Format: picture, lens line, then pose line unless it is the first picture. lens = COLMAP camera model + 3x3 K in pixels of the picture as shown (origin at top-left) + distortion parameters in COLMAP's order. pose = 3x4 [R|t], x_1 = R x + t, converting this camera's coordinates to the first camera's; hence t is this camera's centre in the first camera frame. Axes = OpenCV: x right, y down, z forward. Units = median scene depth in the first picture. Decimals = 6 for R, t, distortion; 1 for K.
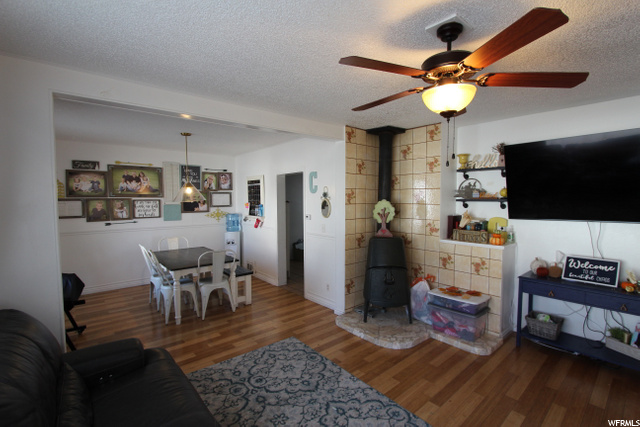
lens RADIAL K [[297.0, 0, 324.9], [0, 297.0, 213.9], [0, 0, 1]] dist [-0.015411, -0.000901]
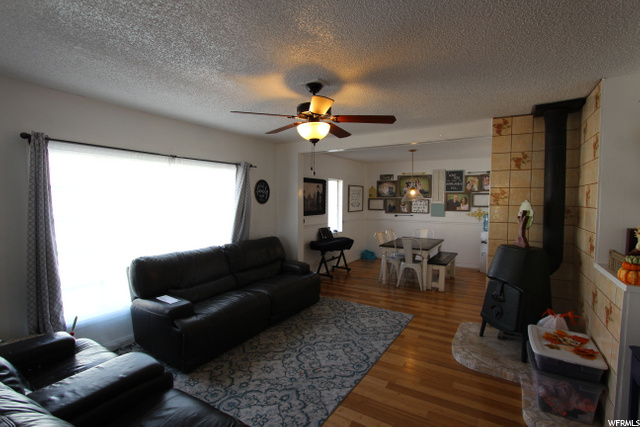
lens RADIAL K [[297.0, 0, 324.9], [0, 297.0, 213.9], [0, 0, 1]] dist [-0.015411, -0.000901]
pose [[0.310736, 0.051928, -0.949077, 0.610148], [-0.057495, 0.997705, 0.035764, -0.007136], [0.948756, 0.043454, 0.313009, 0.189680]]
